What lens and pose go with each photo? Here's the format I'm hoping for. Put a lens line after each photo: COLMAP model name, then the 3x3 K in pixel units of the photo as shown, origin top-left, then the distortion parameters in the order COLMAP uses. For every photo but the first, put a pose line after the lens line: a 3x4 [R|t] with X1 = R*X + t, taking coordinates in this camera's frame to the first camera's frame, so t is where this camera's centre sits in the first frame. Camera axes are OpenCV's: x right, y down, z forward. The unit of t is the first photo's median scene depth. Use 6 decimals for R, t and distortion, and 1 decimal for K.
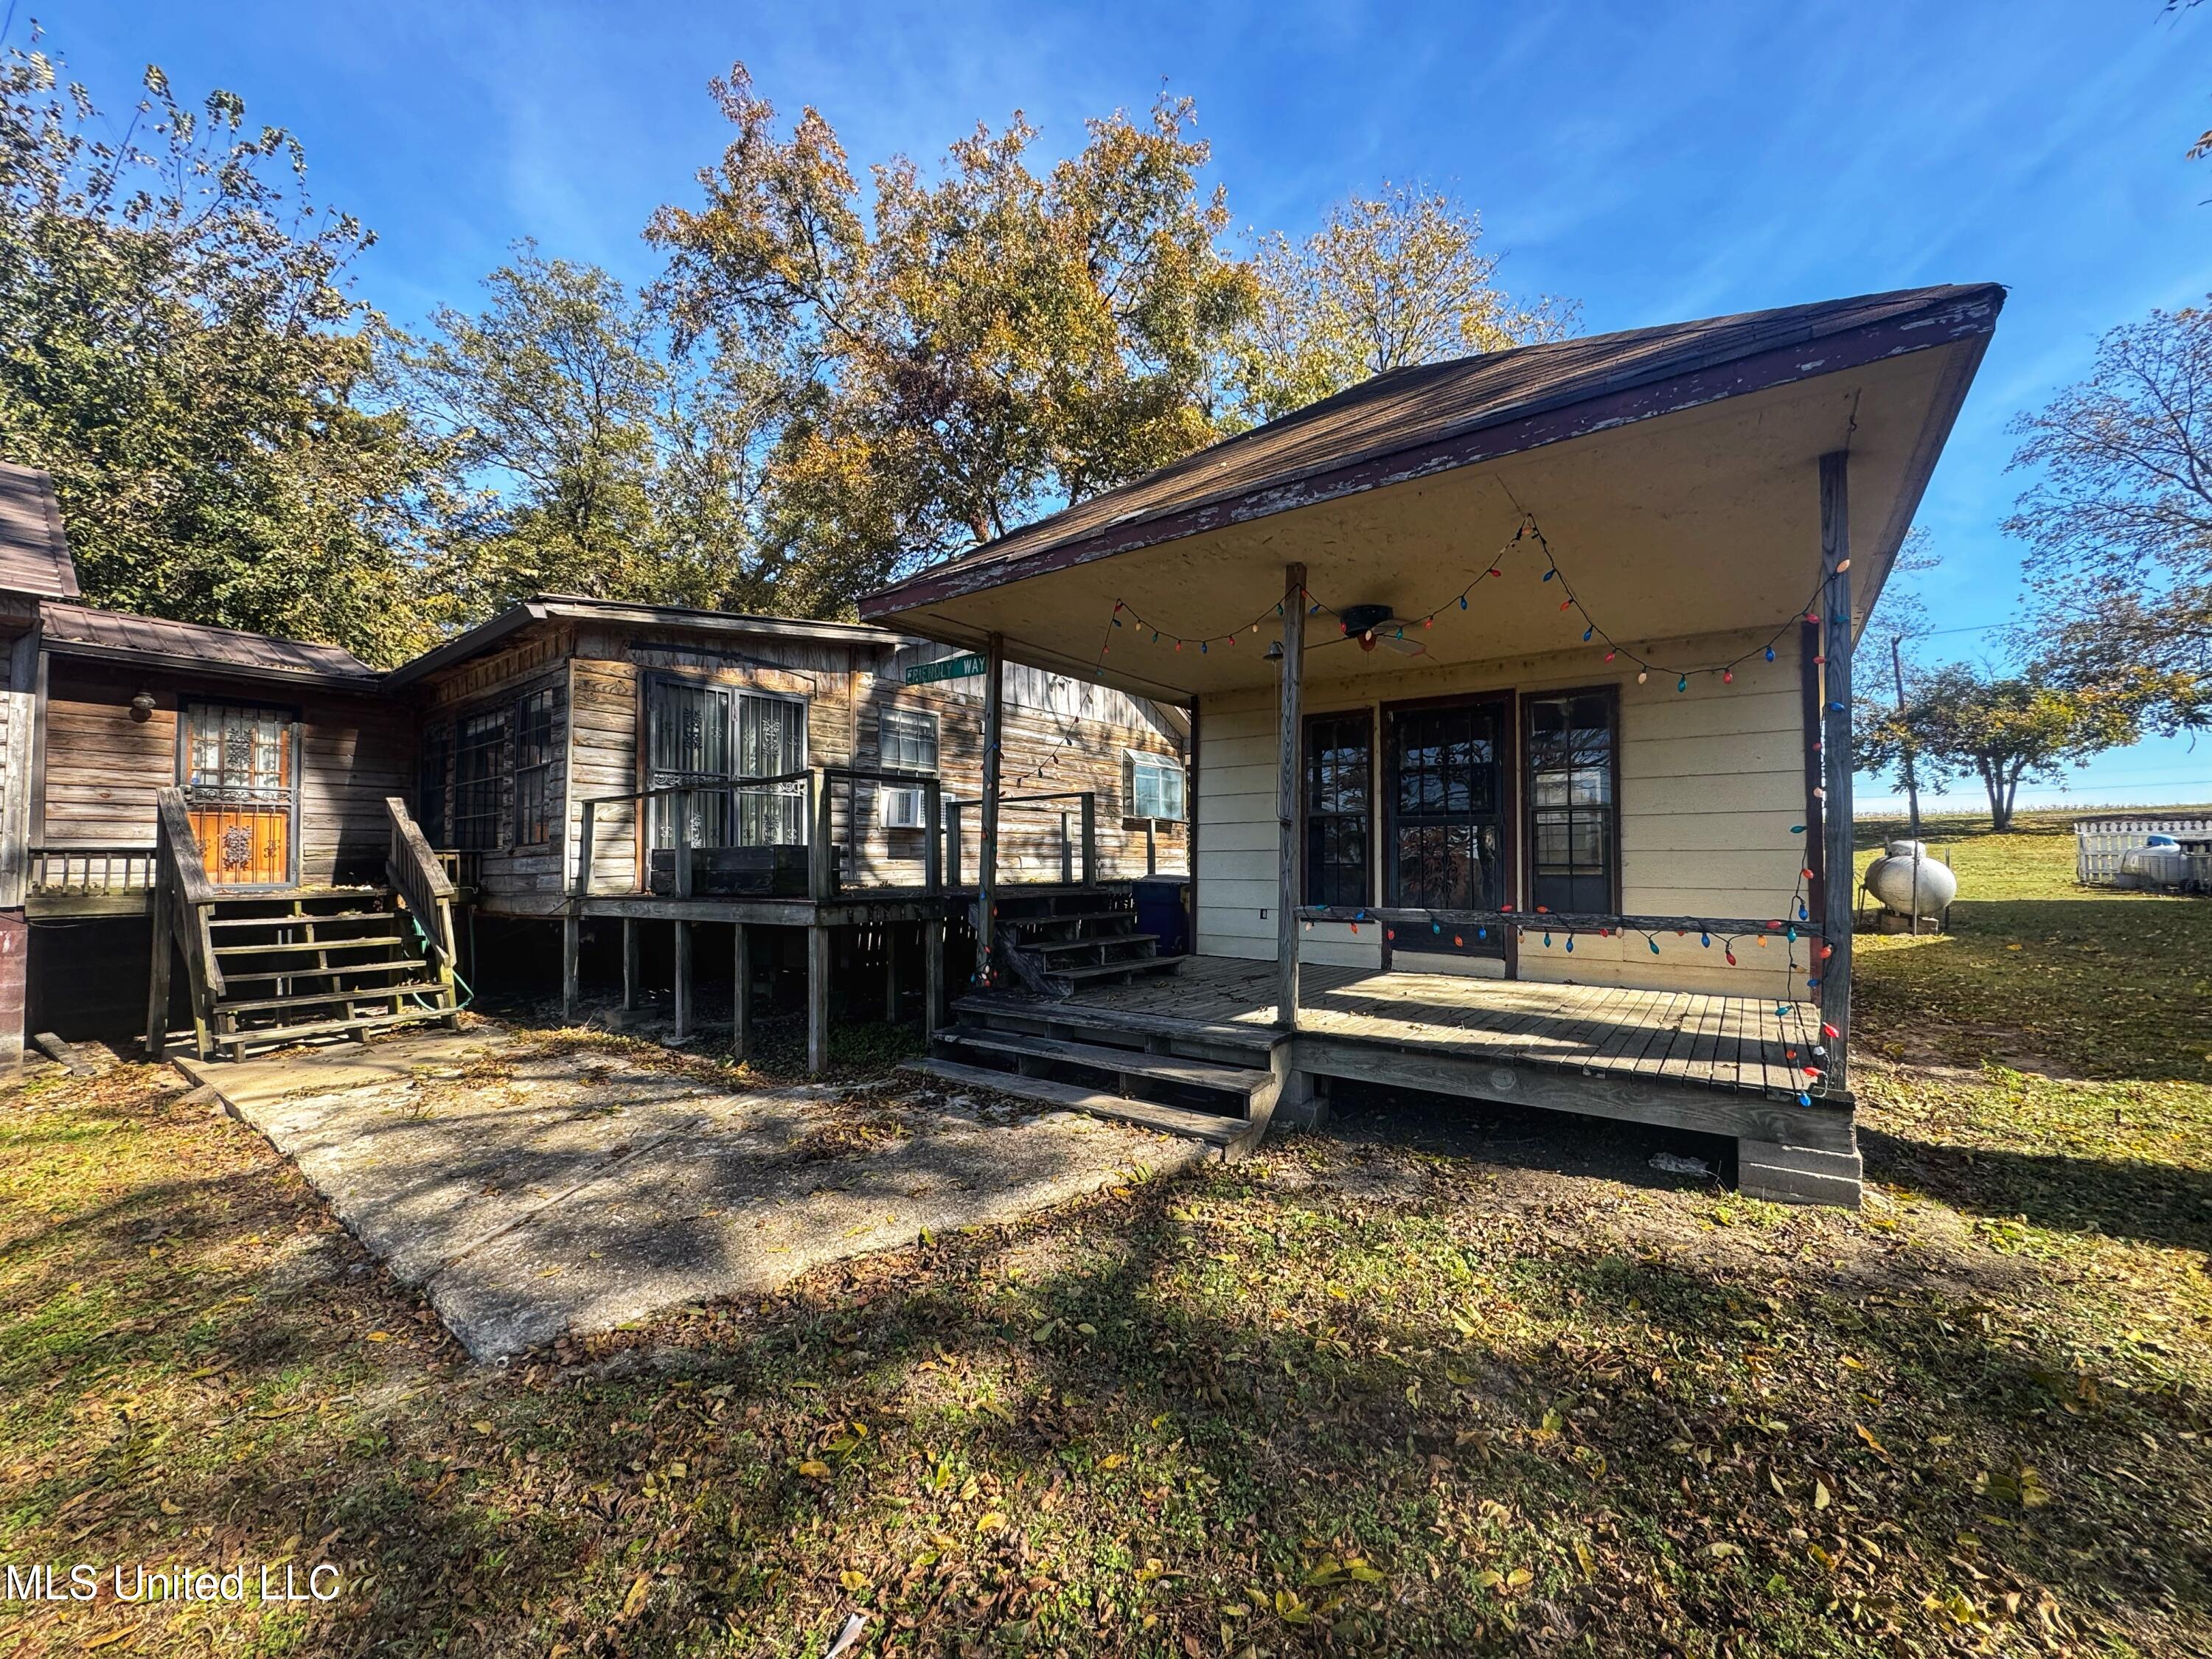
lens RADIAL K [[874.8, 0, 1111.8], [0, 874.8, 824.4], [0, 0, 1]] dist [-0.002894, 0.000002]
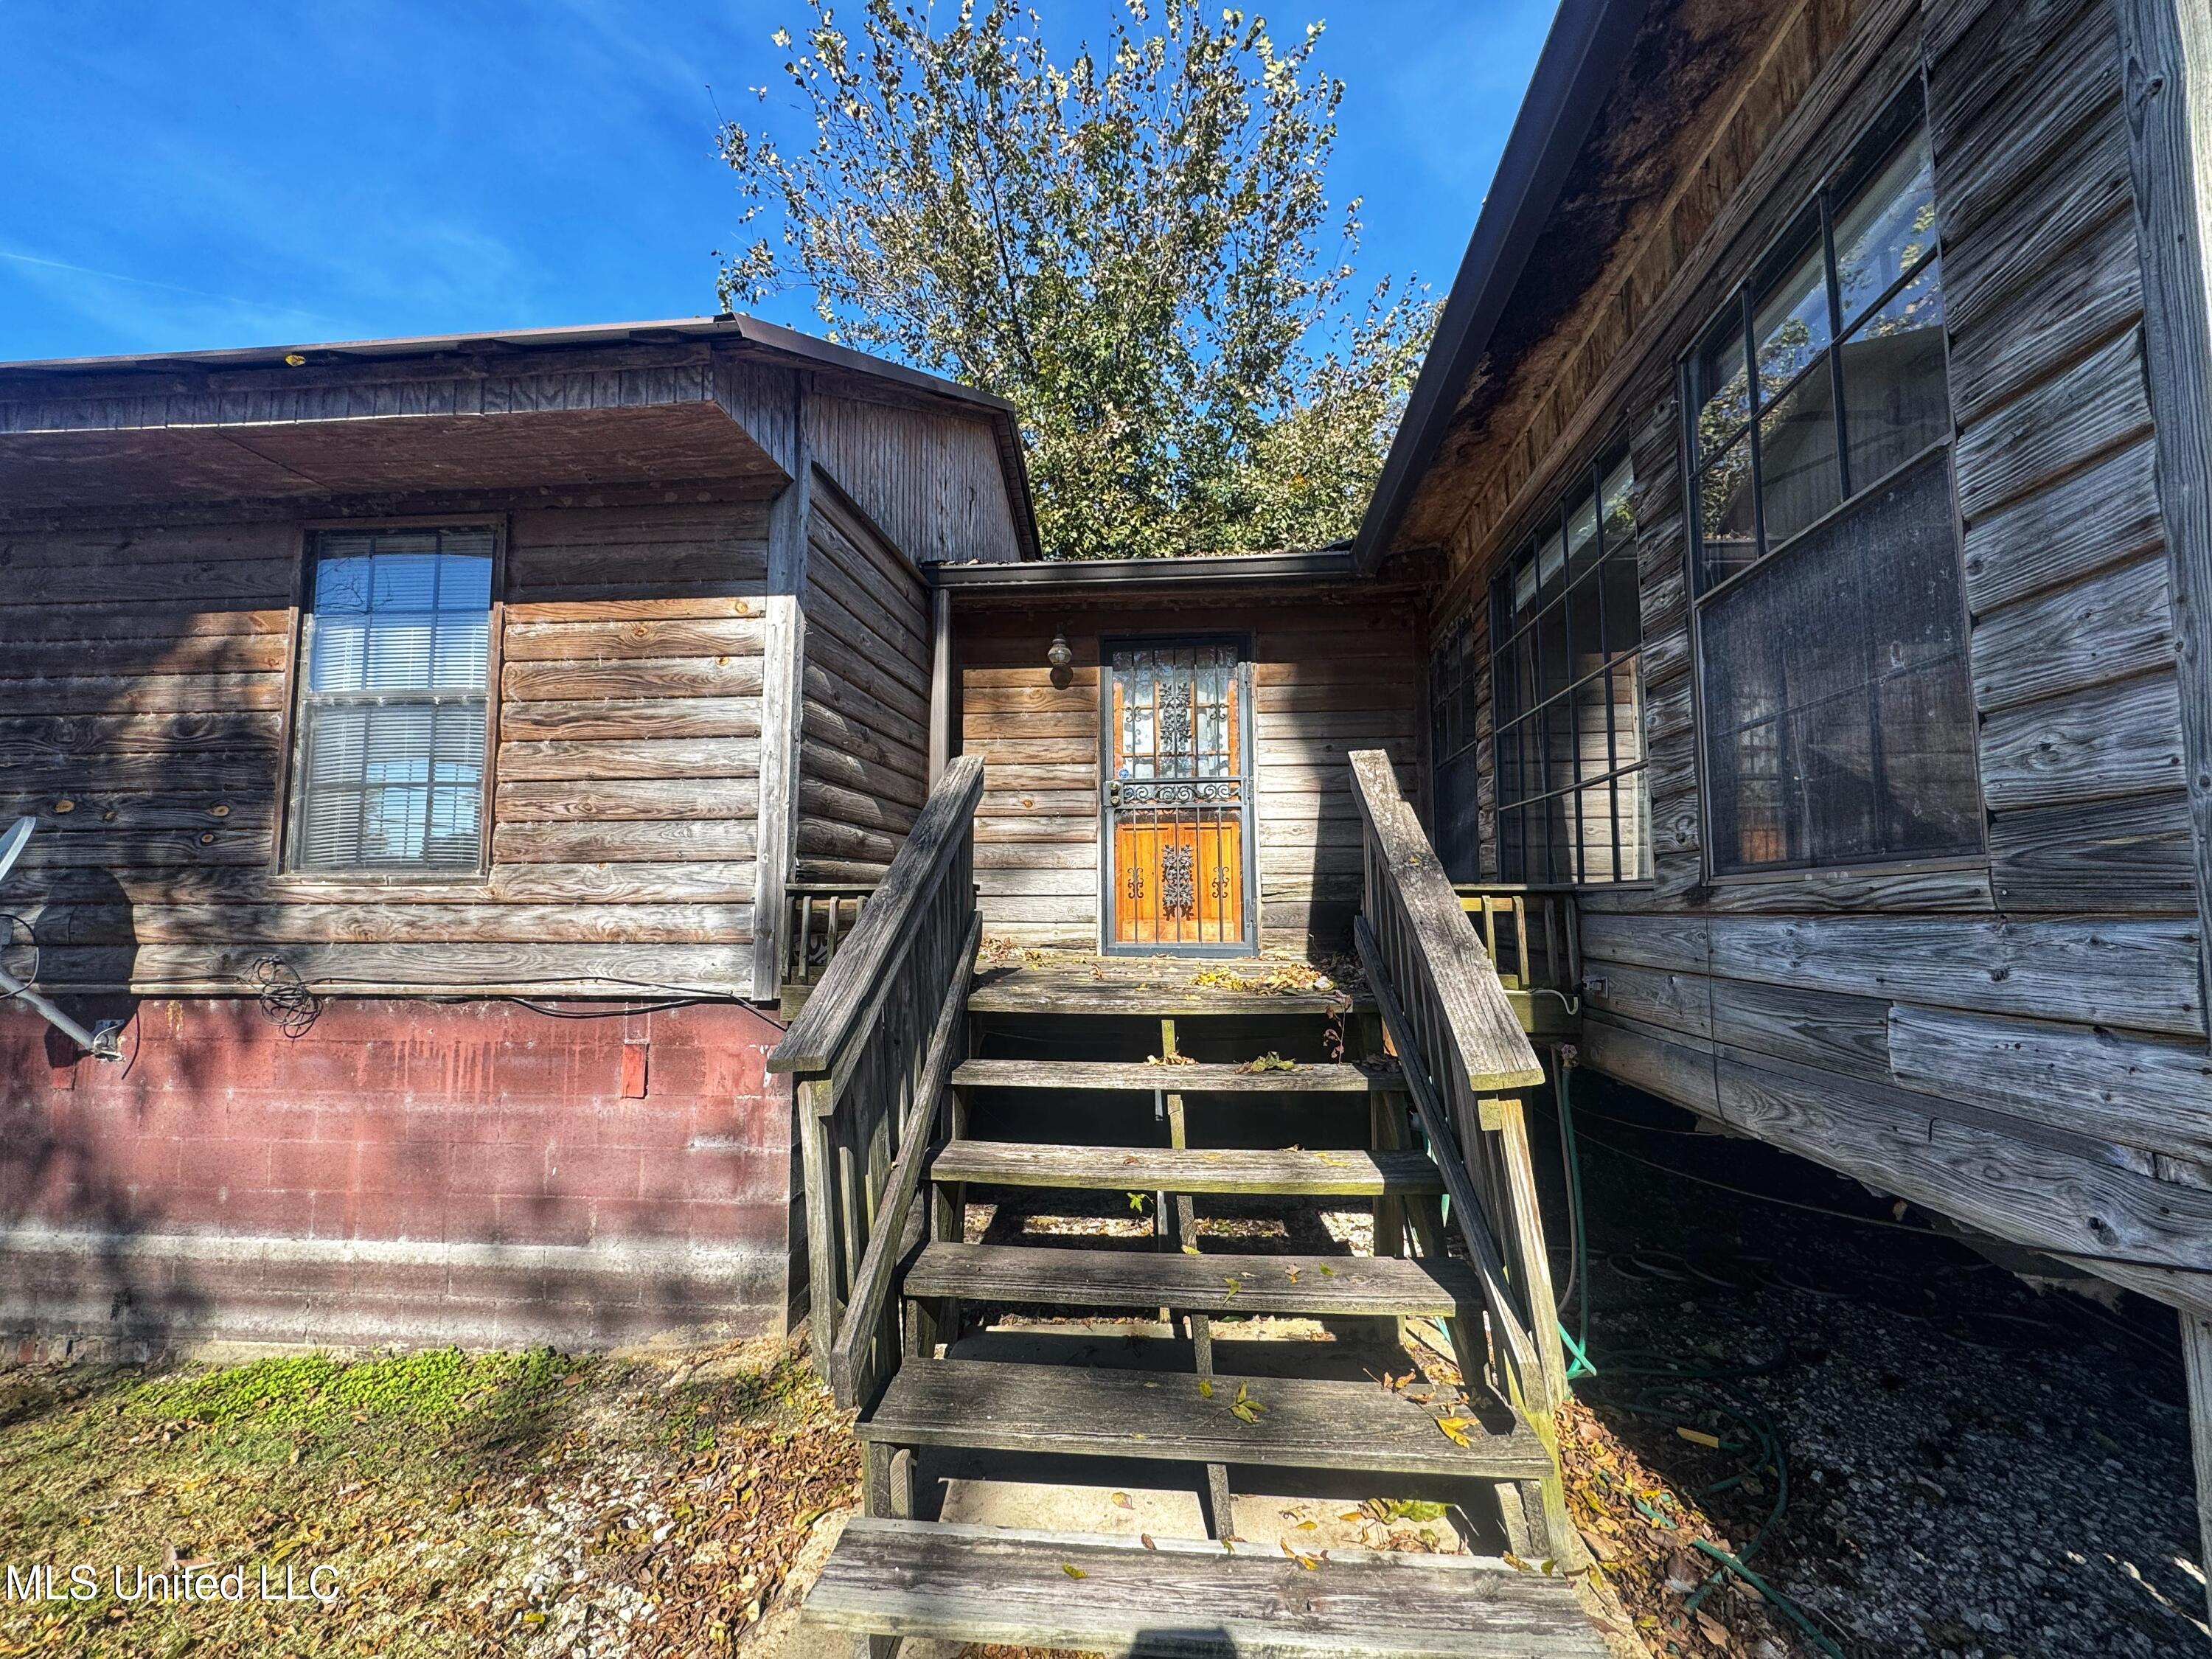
lens RADIAL K [[874.8, 0, 1111.8], [0, 874.8, 824.4], [0, 0, 1]] dist [-0.002894, 0.000002]
pose [[0.505883, -0.062047, -0.860368, -0.517016], [0.036673, 0.998055, -0.050413, 0.016477], [0.861822, -0.006049, 0.507174, 0.668408]]
